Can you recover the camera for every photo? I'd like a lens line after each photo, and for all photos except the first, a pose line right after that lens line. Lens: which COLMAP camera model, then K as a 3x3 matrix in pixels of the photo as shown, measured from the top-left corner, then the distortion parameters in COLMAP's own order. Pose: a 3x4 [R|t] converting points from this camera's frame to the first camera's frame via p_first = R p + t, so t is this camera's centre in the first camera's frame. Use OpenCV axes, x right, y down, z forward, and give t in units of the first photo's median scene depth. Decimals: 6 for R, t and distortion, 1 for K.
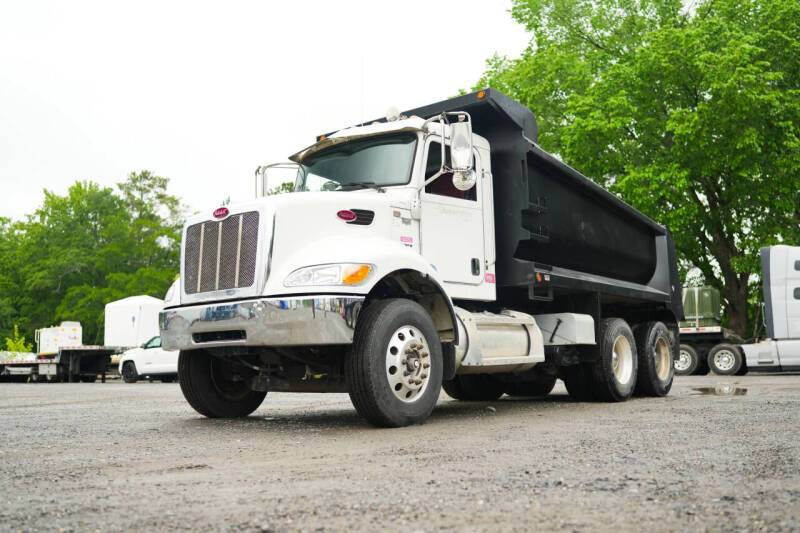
lens RADIAL K [[763.7, 0, 401.4], [0, 763.7, 270.8], [0, 0, 1]] dist [-0.196168, 0.241434]
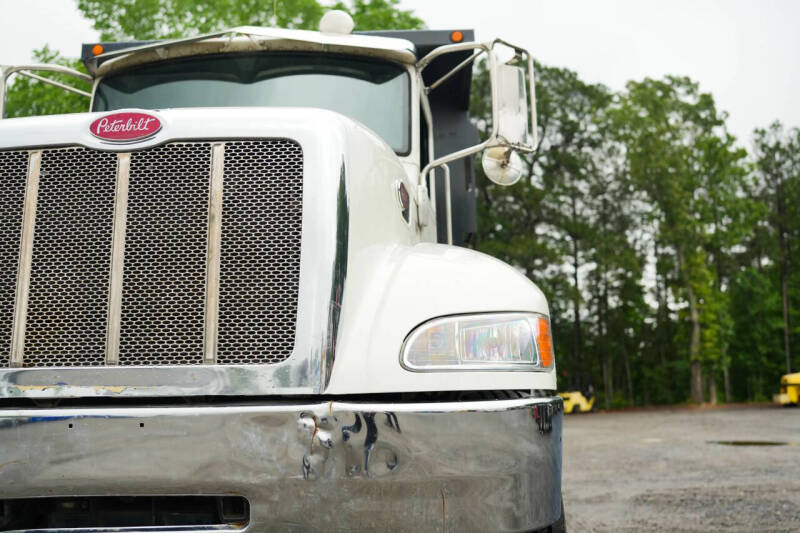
lens RADIAL K [[763.7, 0, 401.4], [0, 763.7, 270.8], [0, 0, 1]] dist [-0.196168, 0.241434]
pose [[0.788188, 0.100354, 0.607197, -0.089756], [-0.072155, 0.994880, -0.070766, 0.000107], [-0.611190, 0.011965, 0.791394, 0.179114]]
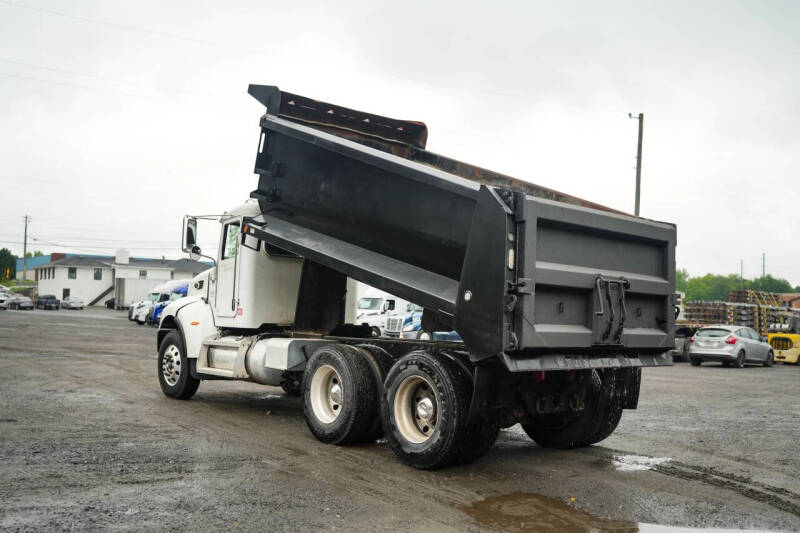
lens RADIAL K [[763.7, 0, 401.4], [0, 763.7, 270.8], [0, 0, 1]] dist [-0.196168, 0.241434]
pose [[-0.205962, -0.055385, -0.976991, 0.450531], [0.090757, 0.993013, -0.075425, 0.021316], [0.974342, -0.104204, -0.199496, 0.509399]]
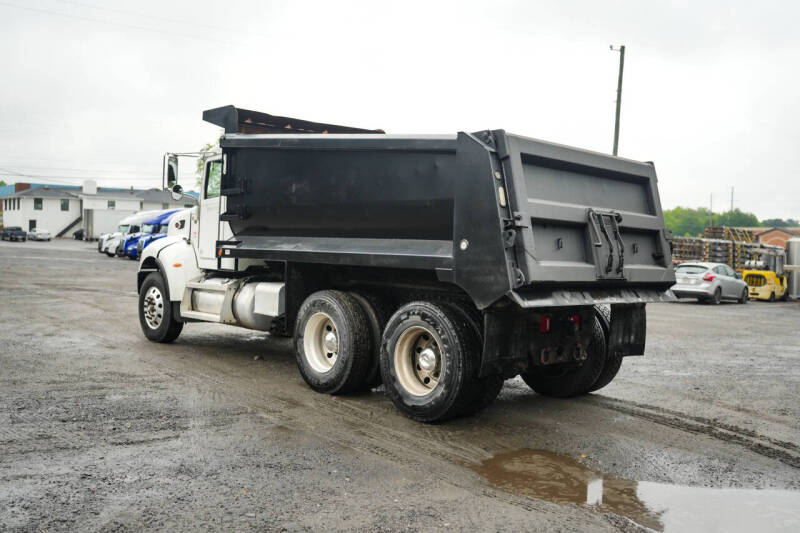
lens RADIAL K [[763.7, 0, 401.4], [0, 763.7, 270.8], [0, 0, 1]] dist [-0.196168, 0.241434]
pose [[-0.167112, 0.034730, -0.985326, 0.439875], [0.087882, 0.995926, 0.020199, 0.012925], [0.982013, -0.083217, -0.169483, 0.495563]]
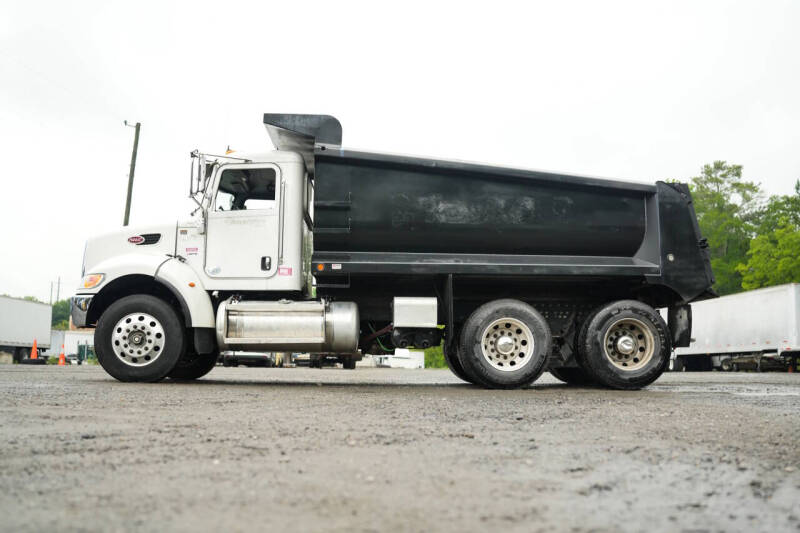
lens RADIAL K [[763.7, 0, 401.4], [0, 763.7, 270.8], [0, 0, 1]] dist [-0.196168, 0.241434]
pose [[0.653946, -0.069912, -0.753304, 0.369230], [0.075201, 0.996797, -0.027228, 0.017853], [0.752794, -0.038843, 0.657109, 0.117056]]
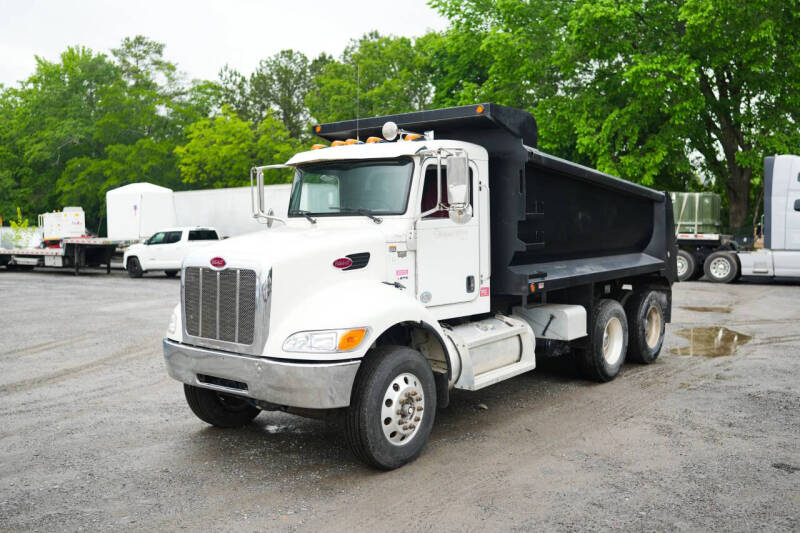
lens RADIAL K [[763.7, 0, 401.4], [0, 763.7, 270.8], [0, 0, 1]] dist [-0.196168, 0.241434]
pose [[0.999992, 0.002926, -0.002695, 0.002490], [-0.002350, 0.981118, 0.193396, -0.070334], [0.003210, -0.193388, 0.981117, 0.001200]]
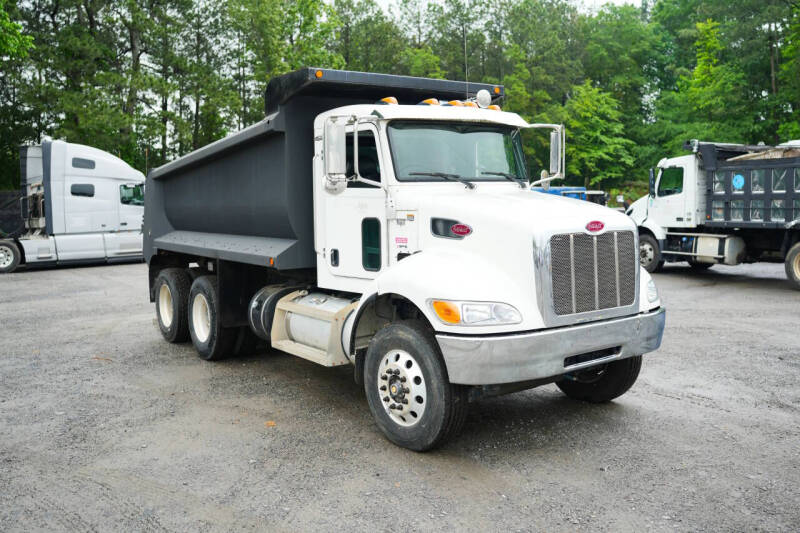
lens RADIAL K [[763.7, 0, 401.4], [0, 763.7, 270.8], [0, 0, 1]] dist [-0.196168, 0.241434]
pose [[0.274659, -0.082364, 0.958008, -0.322767], [-0.111390, 0.986891, 0.116783, -0.028201], [-0.955068, -0.138788, 0.261884, 0.261436]]
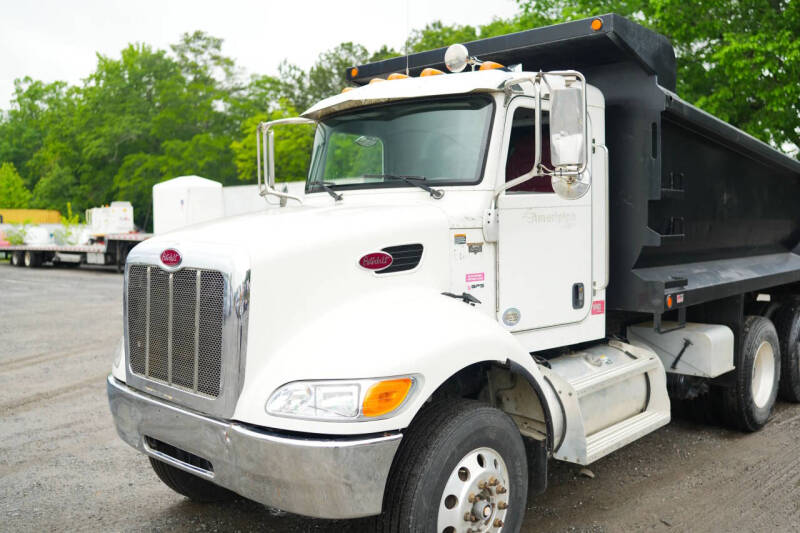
lens RADIAL K [[763.7, 0, 401.4], [0, 763.7, 270.8], [0, 0, 1]] dist [-0.196168, 0.241434]
pose [[0.996392, 0.013650, -0.083768, -0.000386], [0.002736, 0.981305, 0.192442, -0.049146], [0.084829, -0.191977, 0.977726, 0.111883]]
